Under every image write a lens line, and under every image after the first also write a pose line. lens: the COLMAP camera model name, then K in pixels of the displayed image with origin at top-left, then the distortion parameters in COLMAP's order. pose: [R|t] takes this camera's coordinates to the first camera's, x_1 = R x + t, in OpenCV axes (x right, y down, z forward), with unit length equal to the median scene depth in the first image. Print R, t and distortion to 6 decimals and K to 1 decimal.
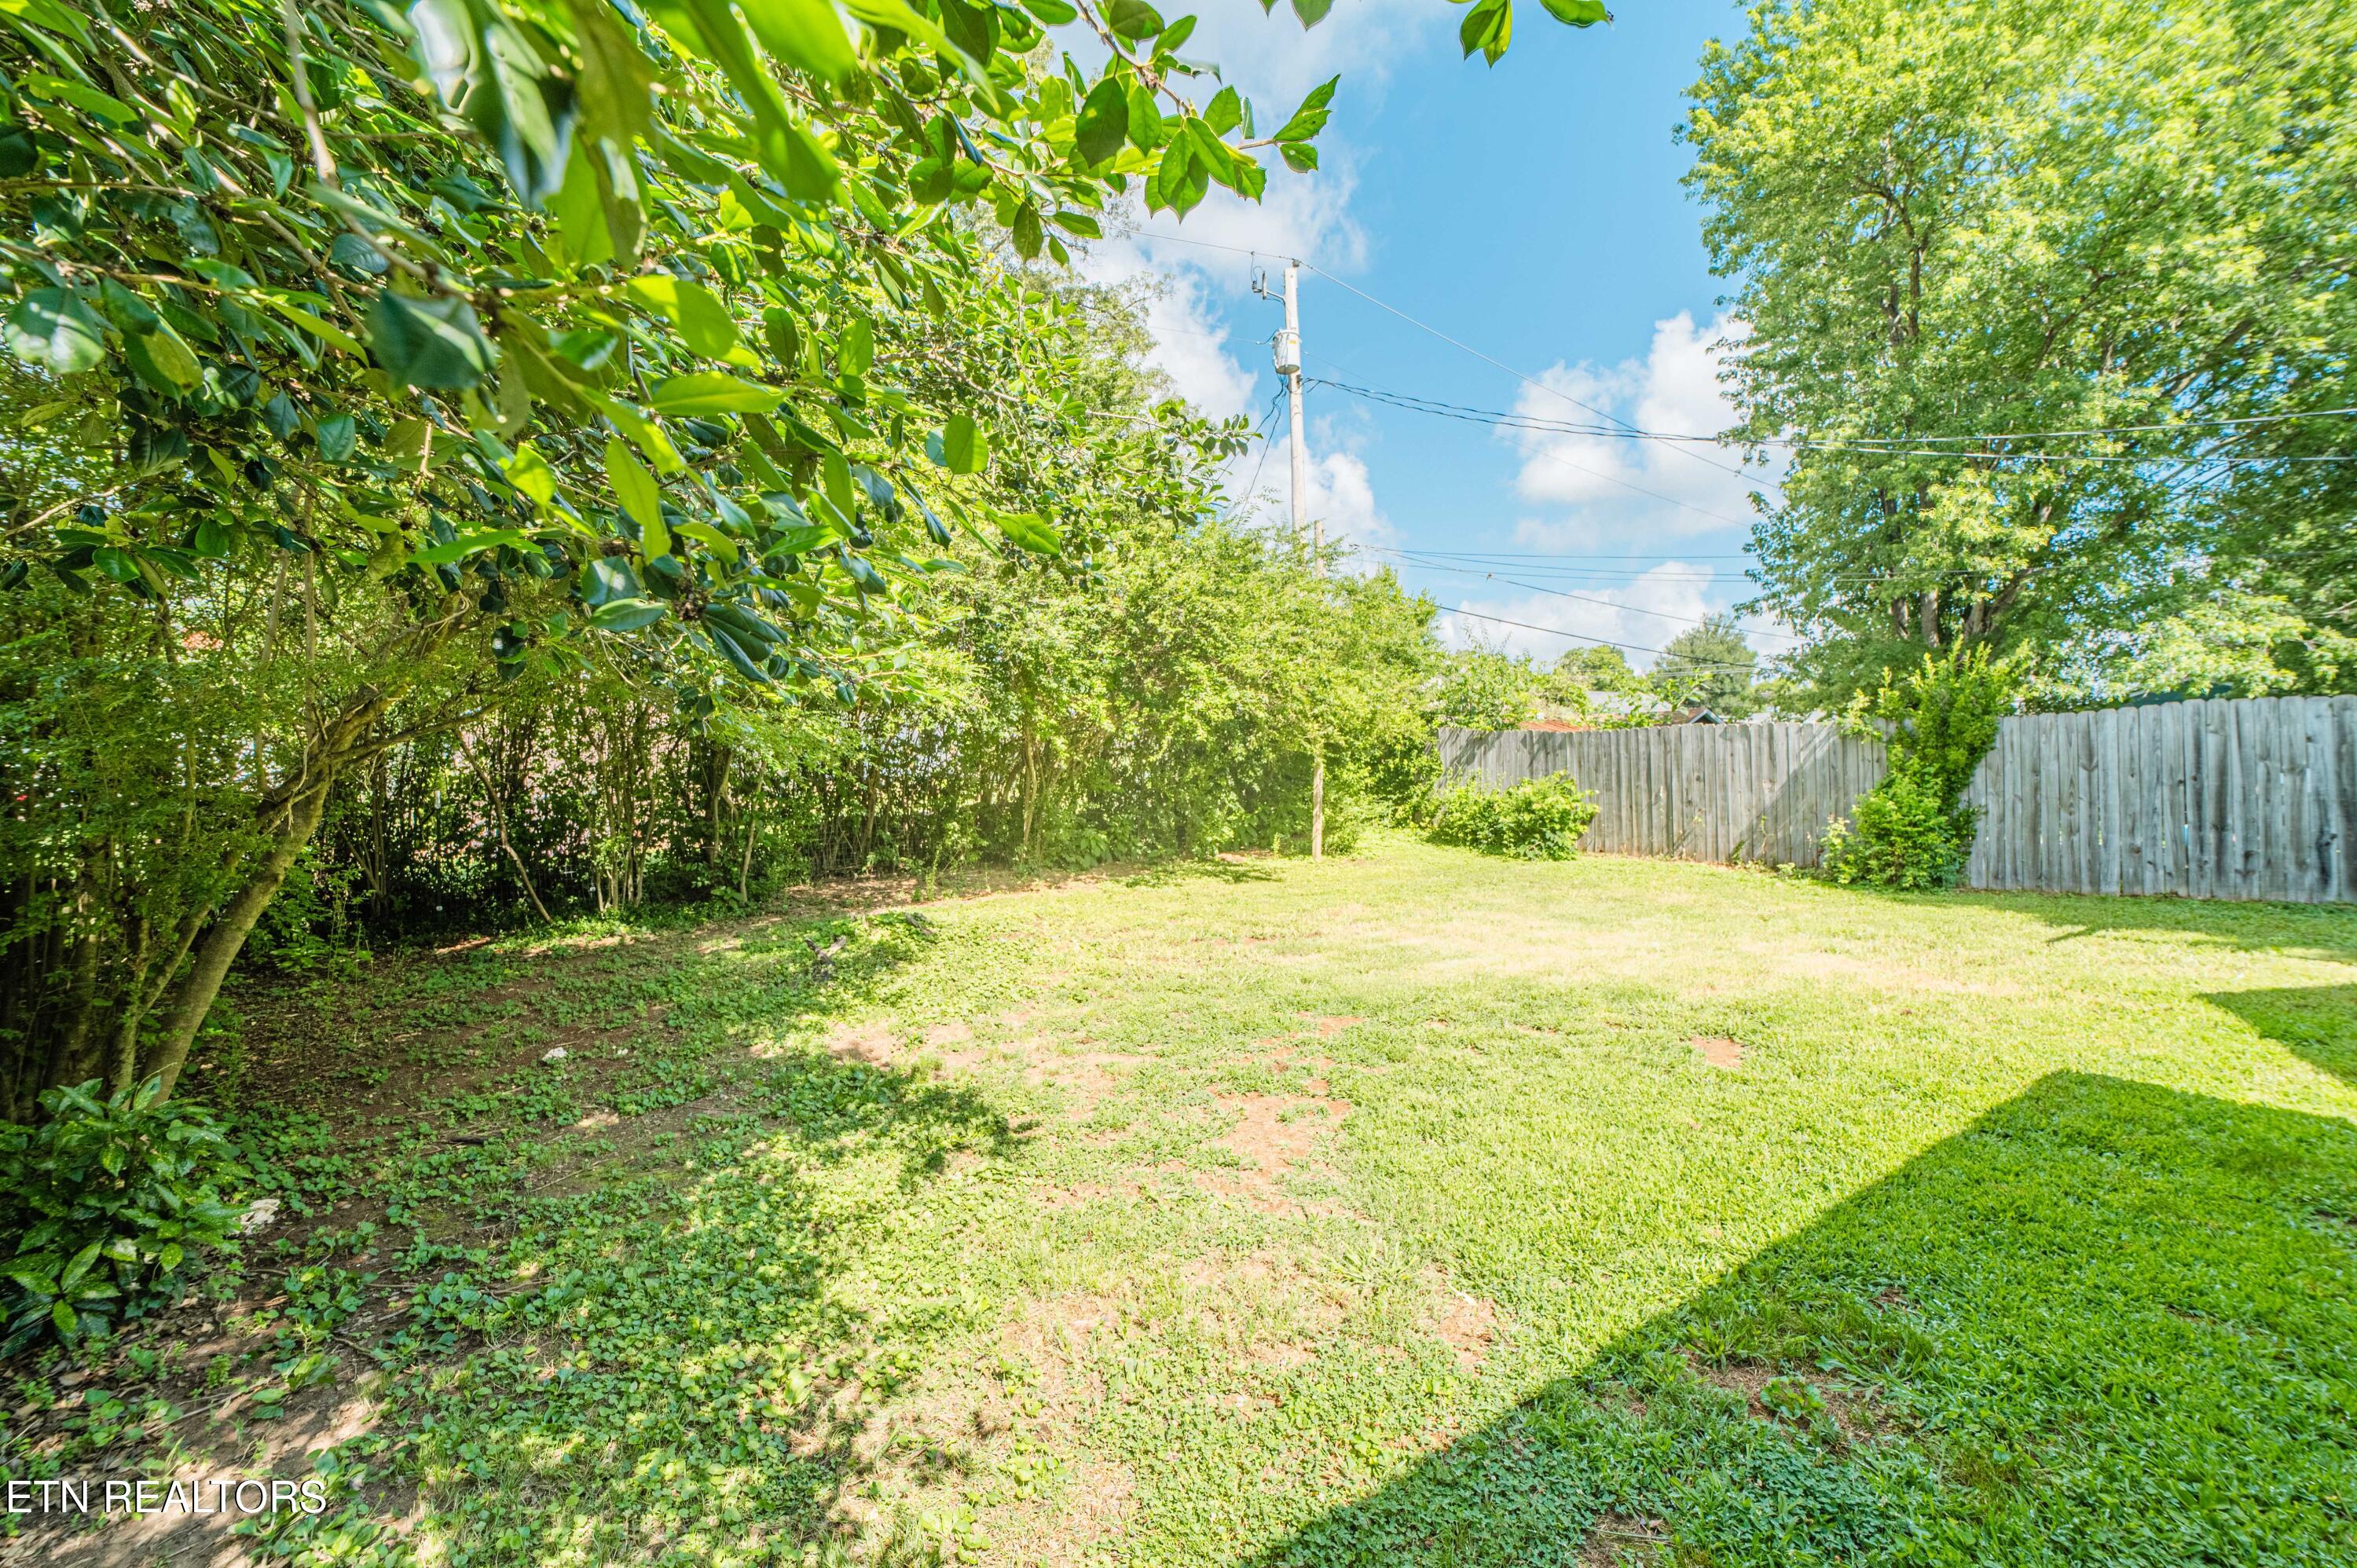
lens RADIAL K [[958.6, 0, 1178.5], [0, 958.6, 784.0], [0, 0, 1]] dist [0.001369, 0.000390]
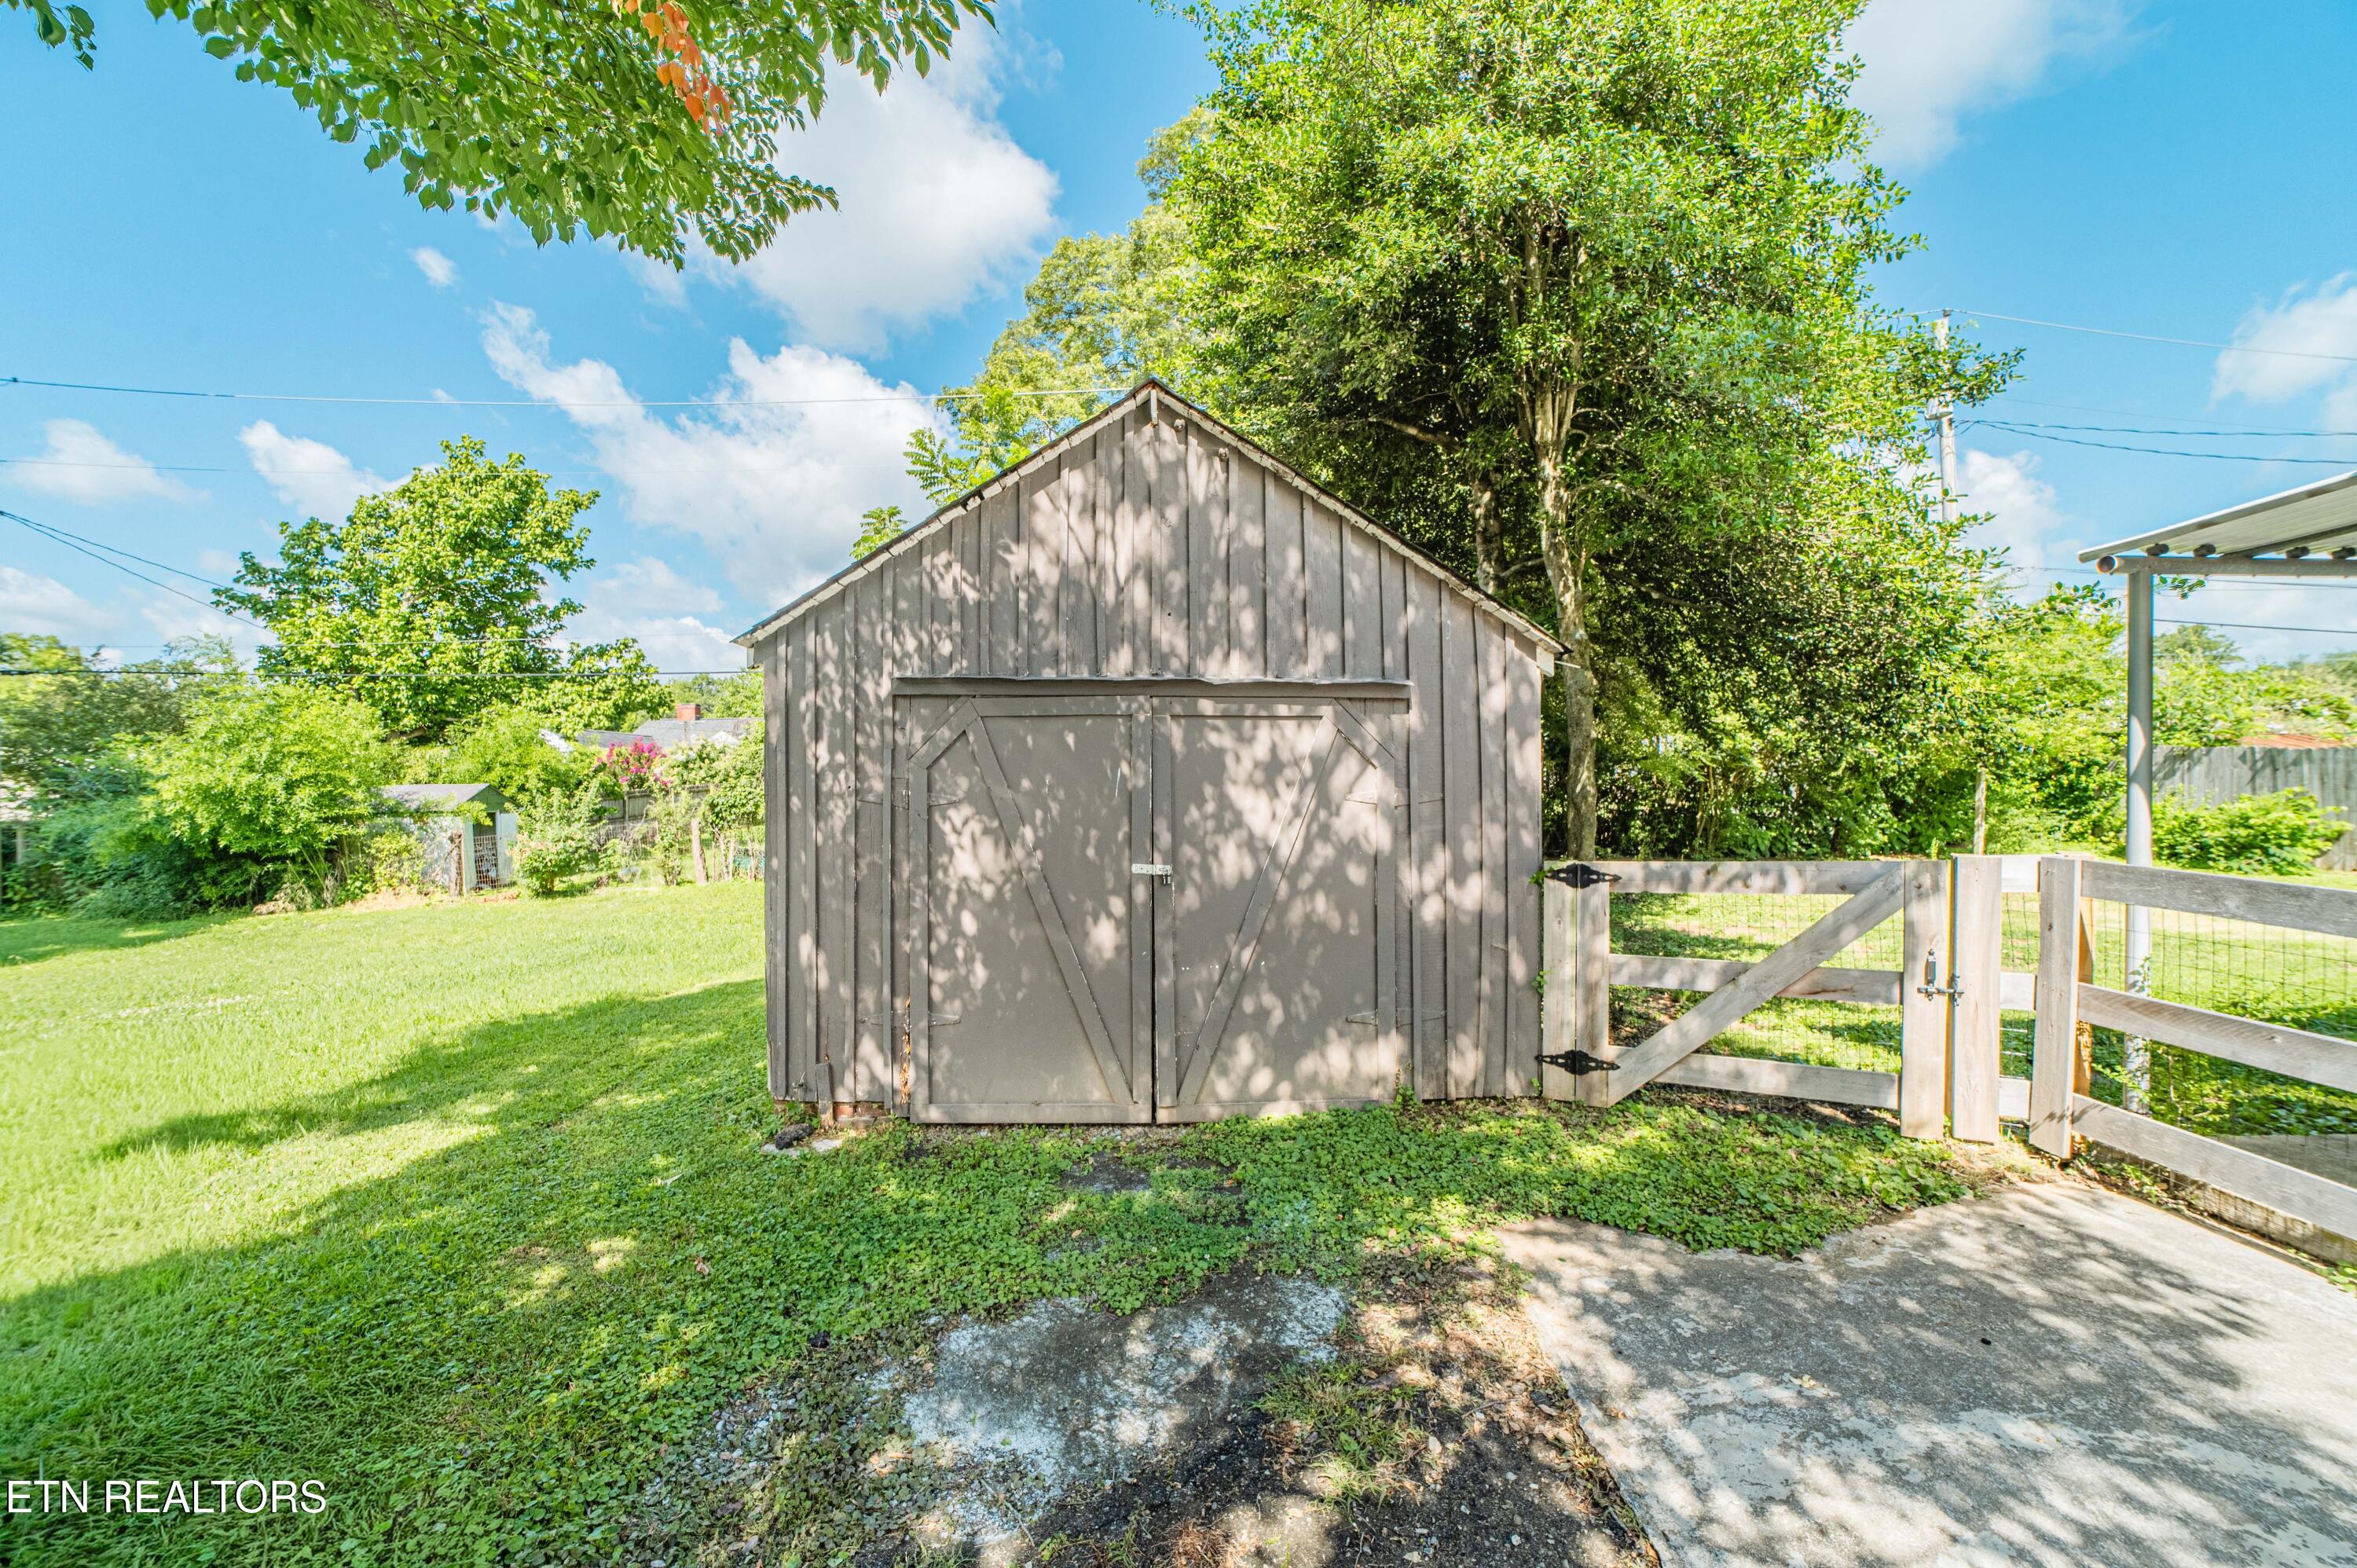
lens RADIAL K [[958.6, 0, 1178.5], [0, 958.6, 784.0], [0, 0, 1]] dist [0.001369, 0.000390]
pose [[0.866851, 0.006029, -0.498530, -0.103832], [-0.014211, 0.999819, -0.012618, 0.011751], [0.498364, 0.018022, 0.866780, -0.430351]]
